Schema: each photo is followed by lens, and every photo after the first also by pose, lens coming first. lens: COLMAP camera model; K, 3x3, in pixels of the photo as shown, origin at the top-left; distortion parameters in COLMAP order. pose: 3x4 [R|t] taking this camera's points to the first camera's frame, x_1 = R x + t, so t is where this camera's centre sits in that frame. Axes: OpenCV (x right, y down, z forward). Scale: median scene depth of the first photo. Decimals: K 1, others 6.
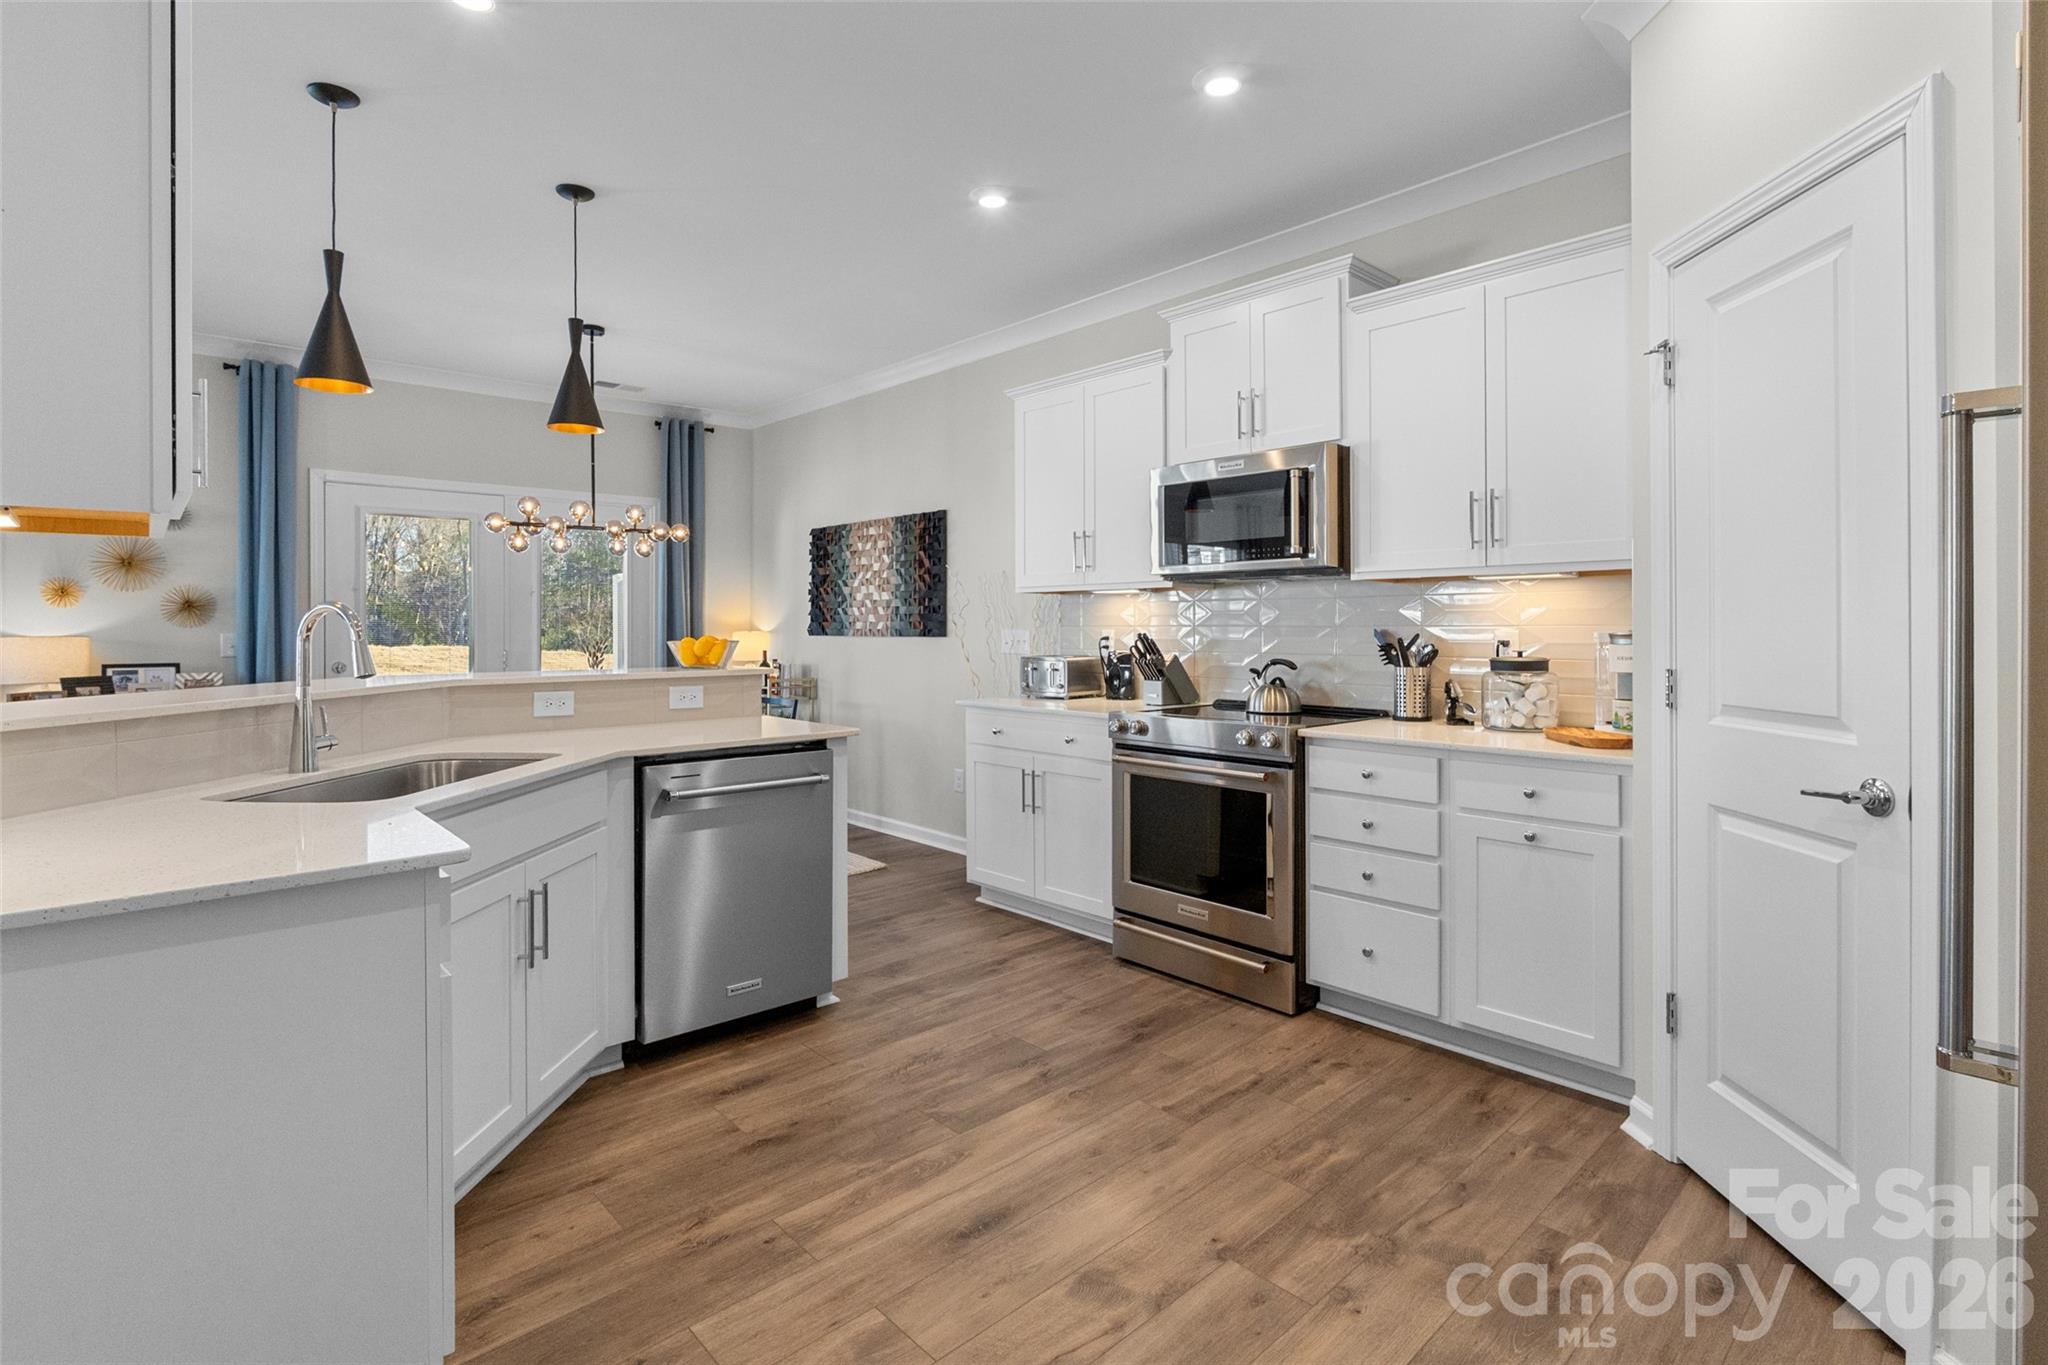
lens RADIAL K [[979.2, 0, 1017.3], [0, 979.2, 623.4], [0, 0, 1]] dist [-0.001284, -0.000279]
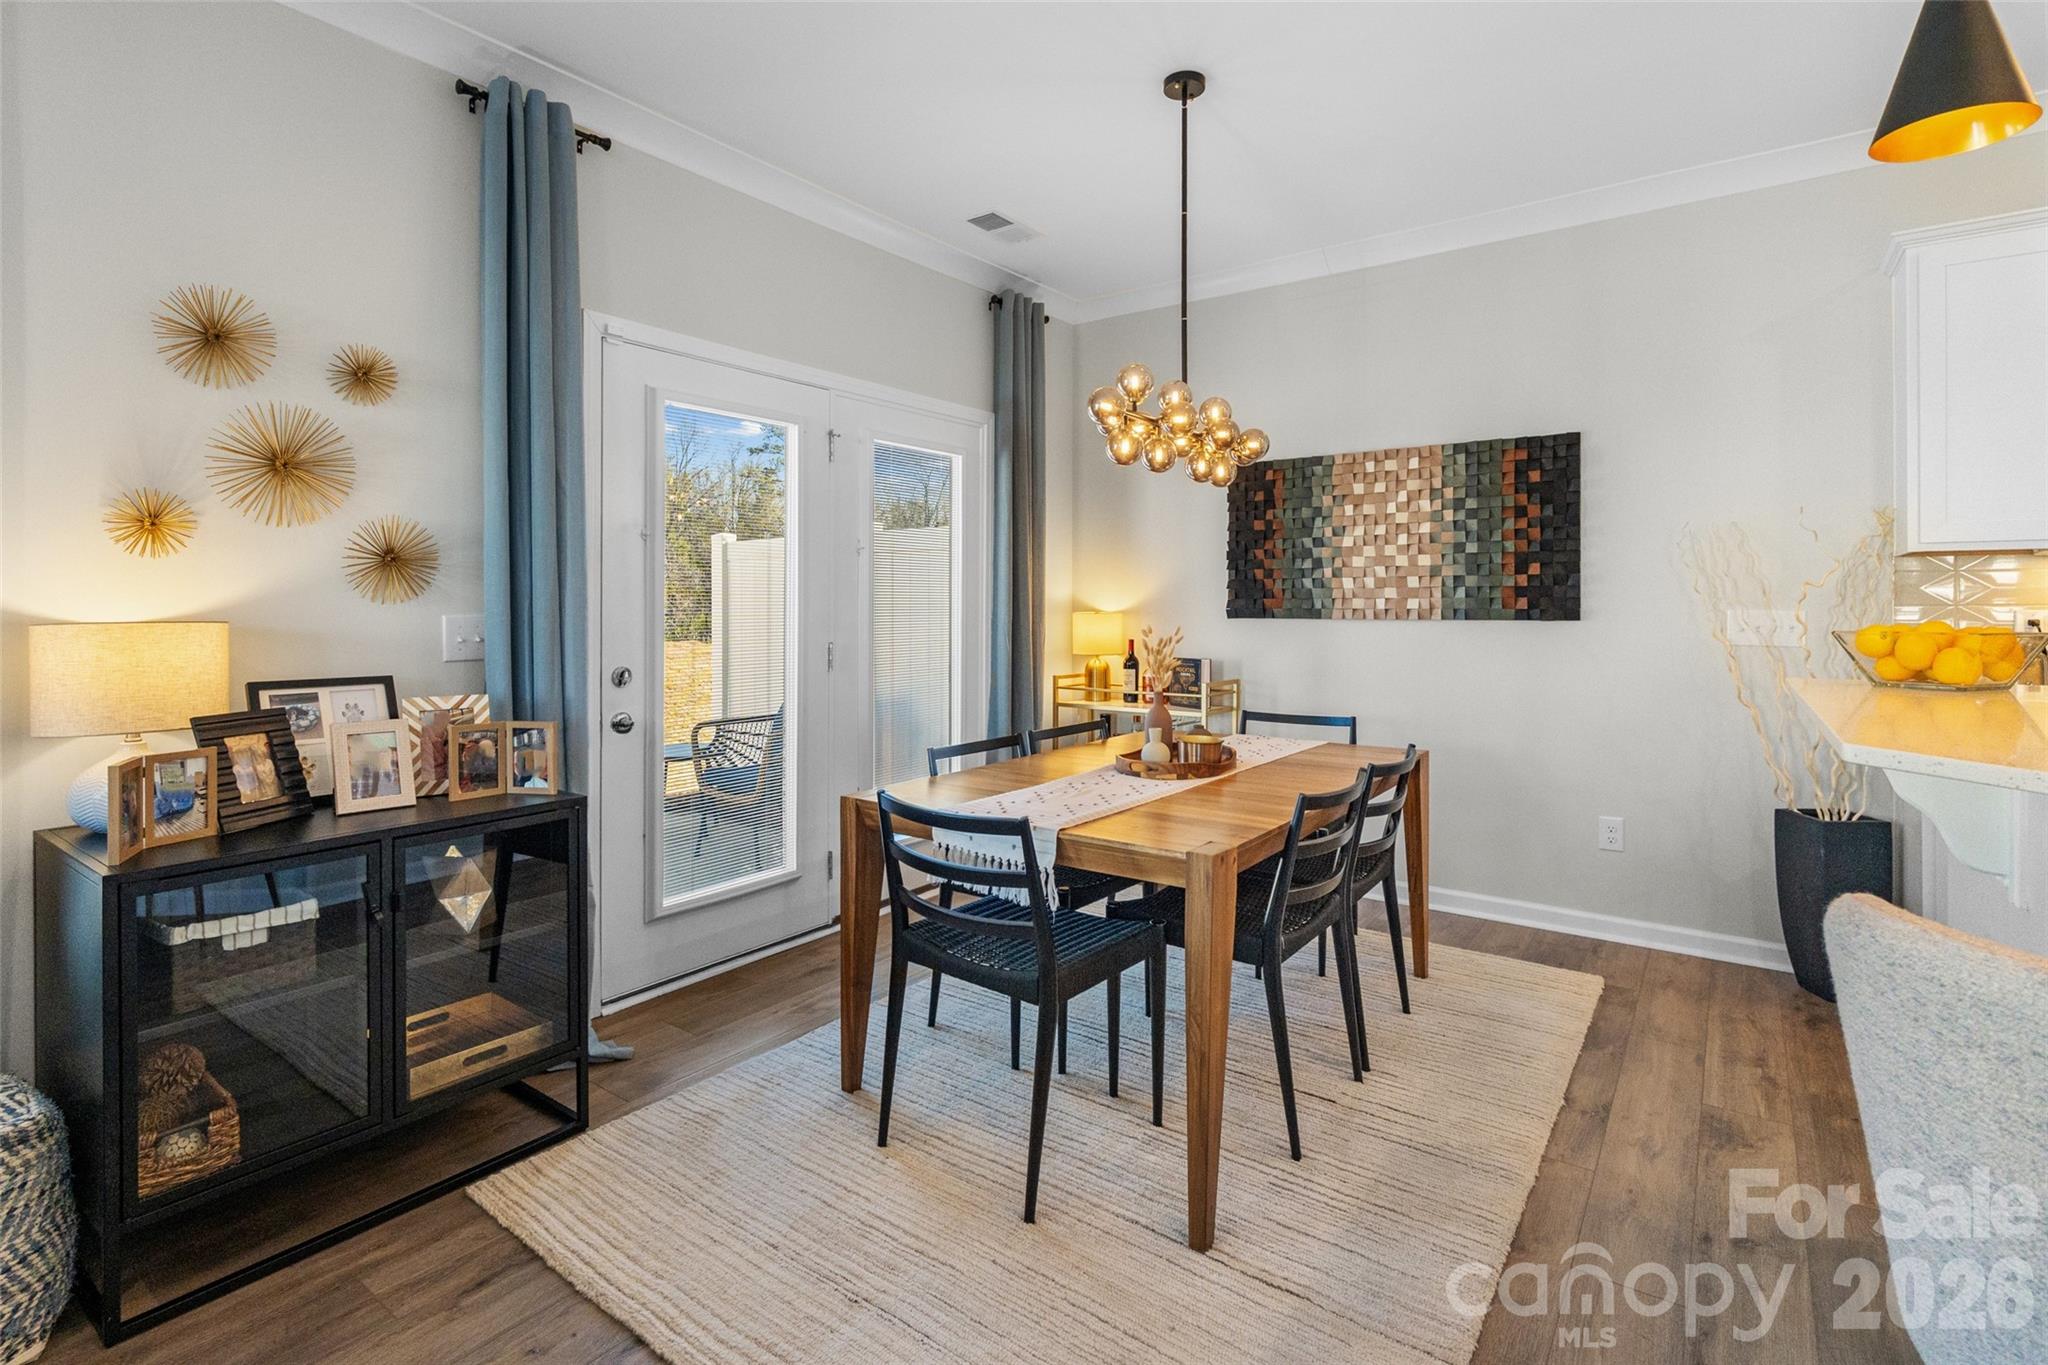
lens RADIAL K [[982.9, 0, 1033.3], [0, 982.9, 604.4], [0, 0, 1]] dist [-0.000077, 0.000279]
pose [[0.979729, 0.002572, 0.200311, -0.669205], [-0.002567, 0.999997, -0.000280, 0.004591], [-0.200311, -0.000240, 0.979732, 0.476982]]
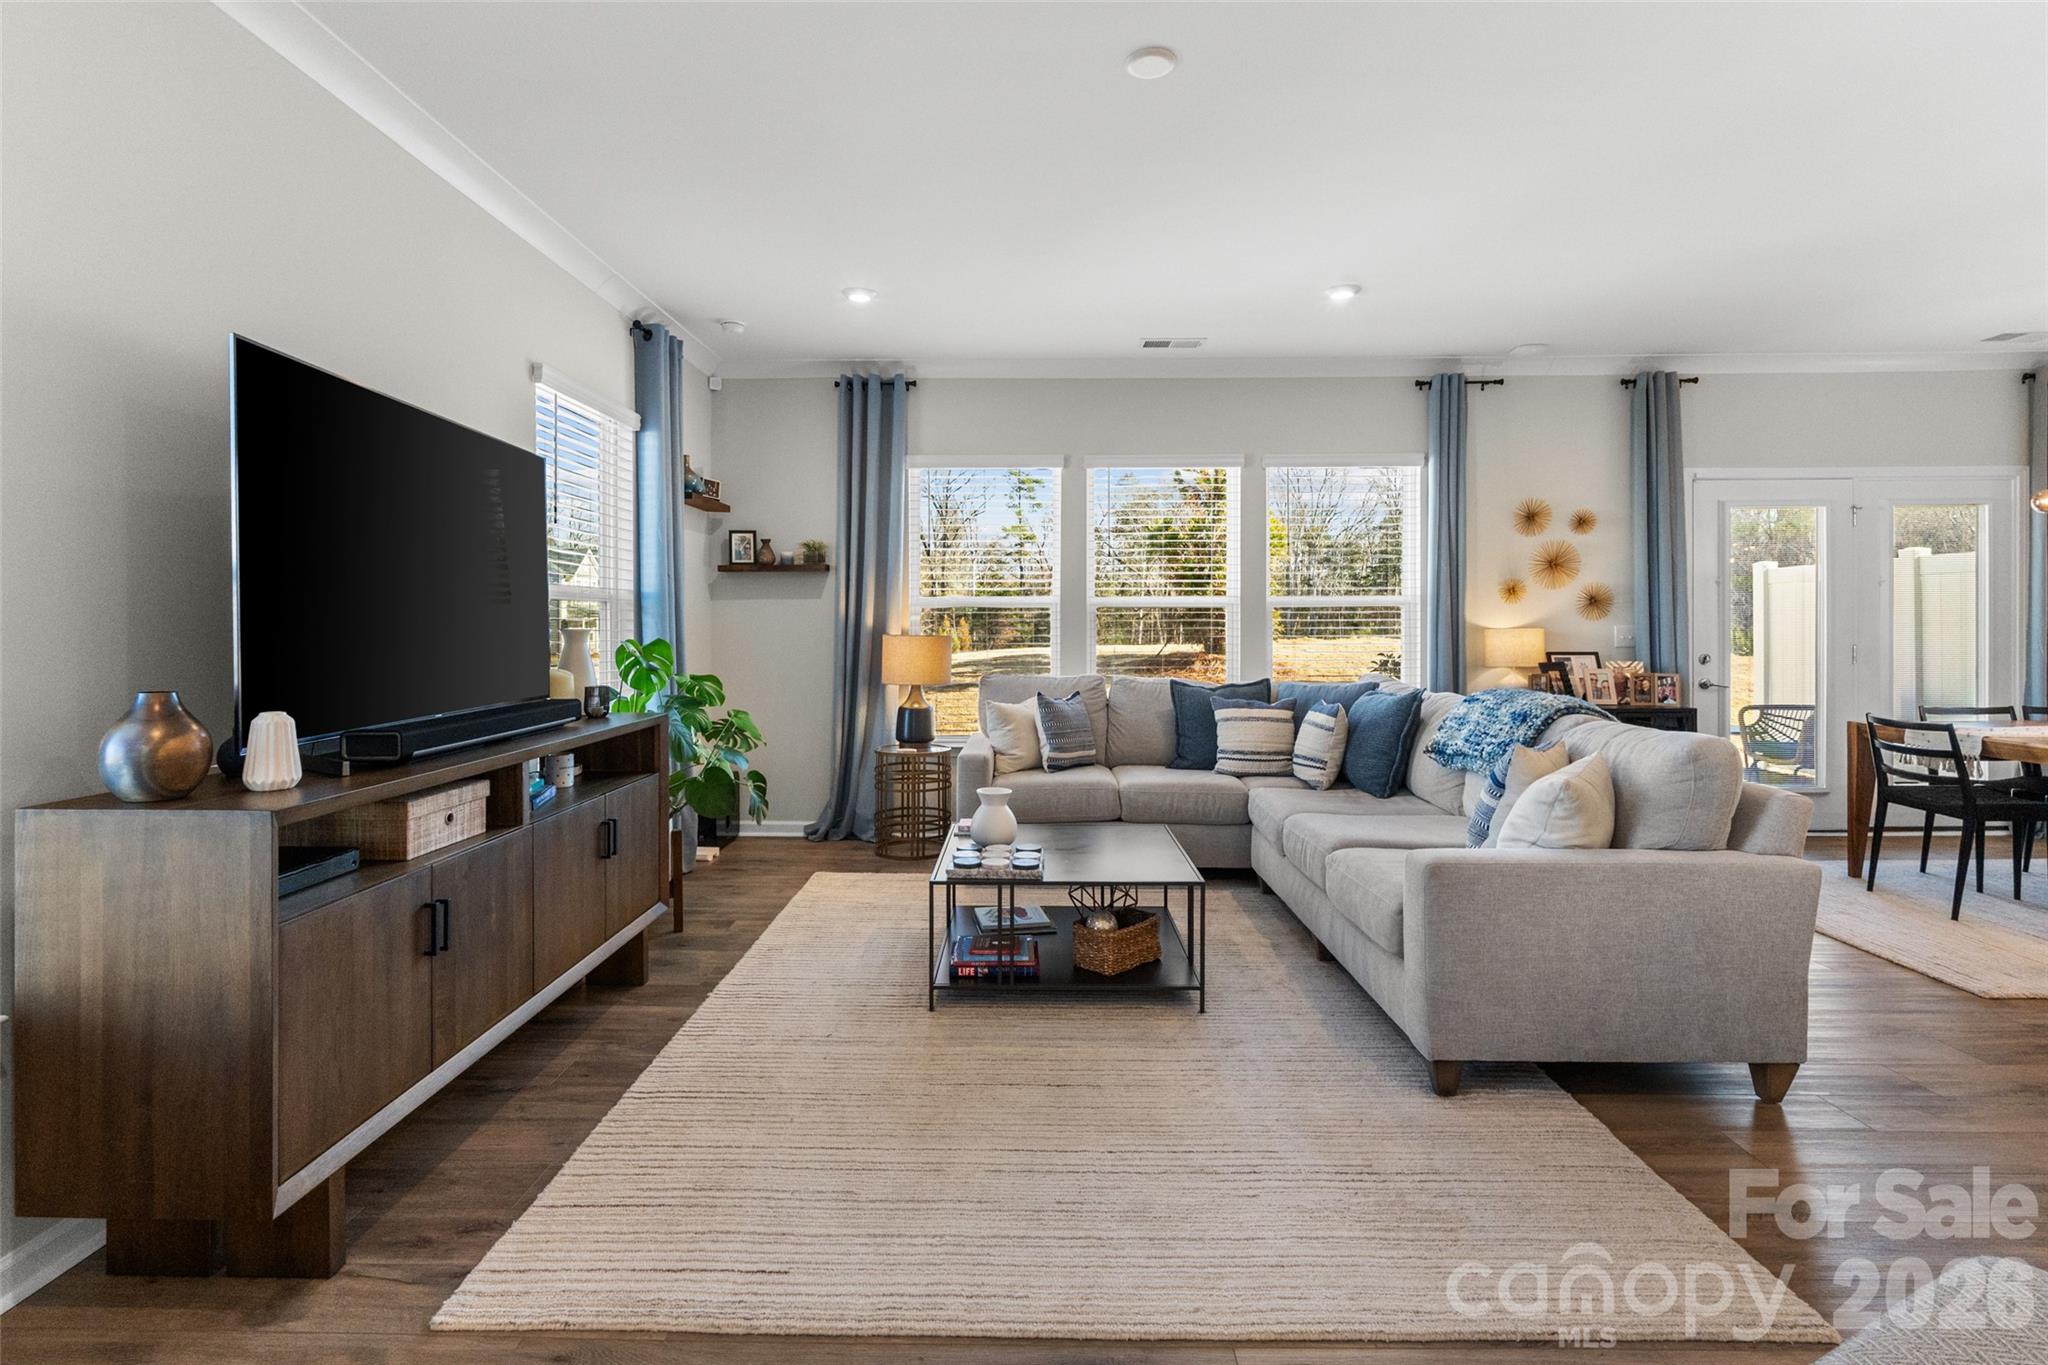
lens RADIAL K [[966.5, 0, 1012.2], [0, 966.5, 622.8], [0, 0, 1]] dist [-0.004278, -0.000232]
pose [[0.723886, 0.000049, -0.689920, -0.603191], [0.003799, 0.999985, 0.004057, 0.000272], [0.689909, -0.005558, 0.723874, -0.278003]]
